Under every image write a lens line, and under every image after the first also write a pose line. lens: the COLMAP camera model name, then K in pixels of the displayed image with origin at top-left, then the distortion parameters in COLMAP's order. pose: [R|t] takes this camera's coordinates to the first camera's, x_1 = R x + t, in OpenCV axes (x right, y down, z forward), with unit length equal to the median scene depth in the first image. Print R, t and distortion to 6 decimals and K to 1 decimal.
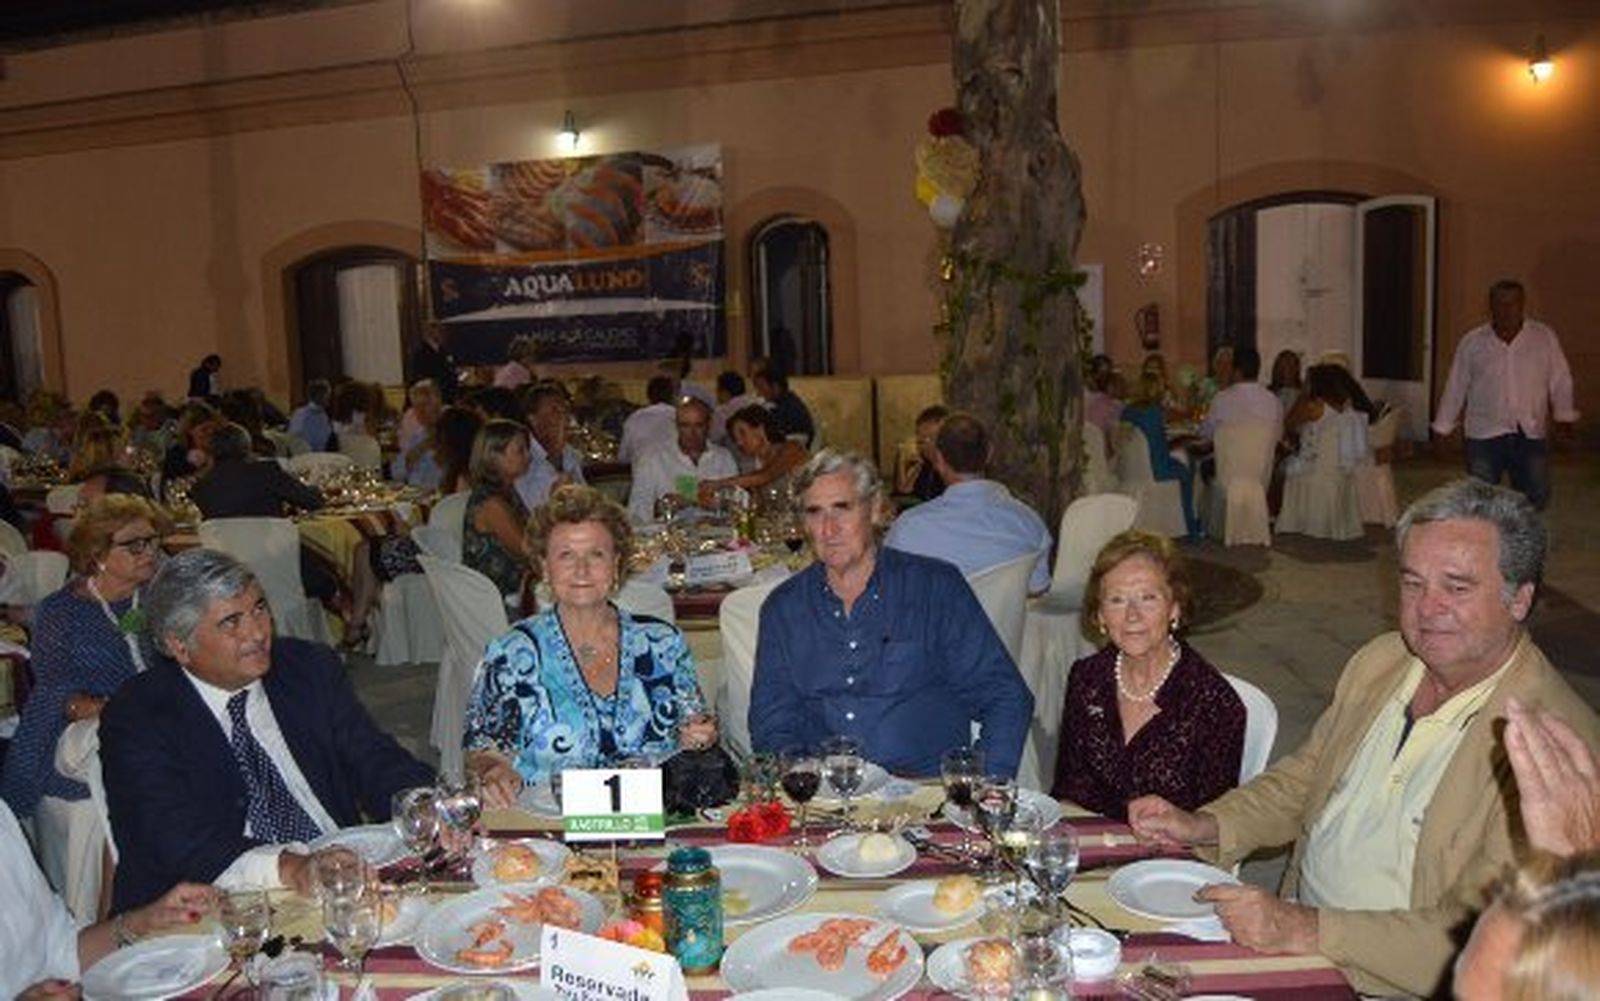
lens RADIAL K [[1385.6, 0, 800.0], [0, 1385.6, 500.5], [0, 0, 1]] dist [-0.017275, -0.009840]
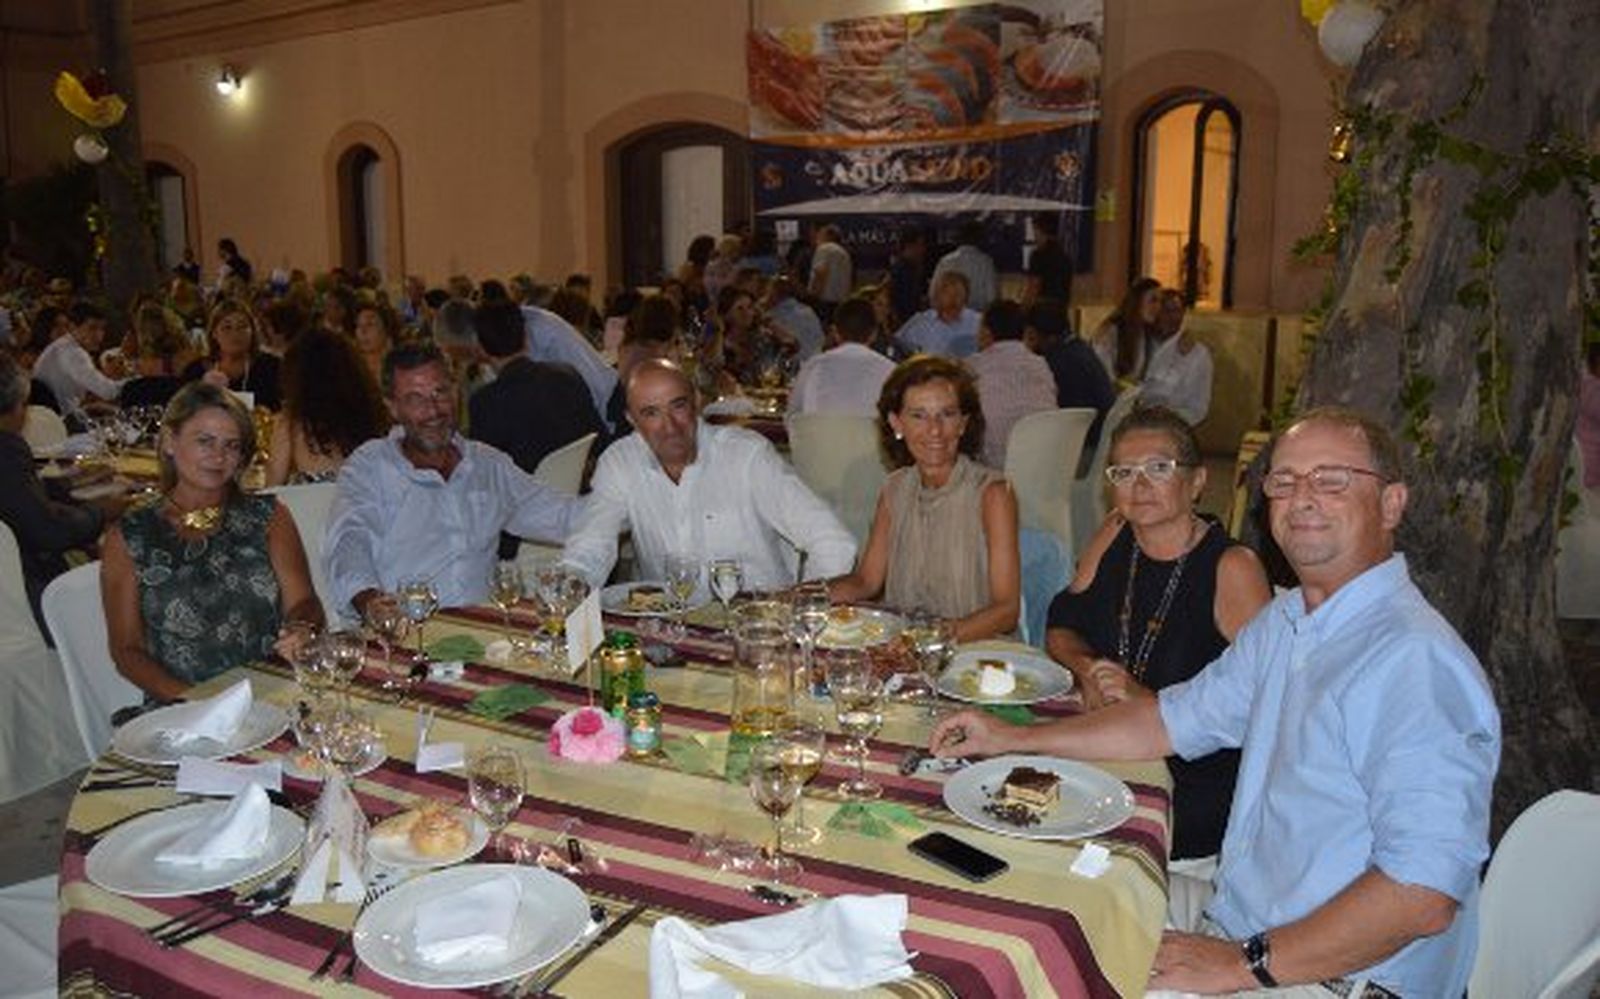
lens RADIAL K [[1385.6, 0, 800.0], [0, 1385.6, 499.5], [0, 0, 1]] dist [-0.017275, -0.009840]
pose [[0.945531, 0.103038, -0.308794, 0.046205], [-0.082507, 0.993466, 0.078859, -0.025859], [0.314902, -0.049086, 0.947854, 0.208158]]
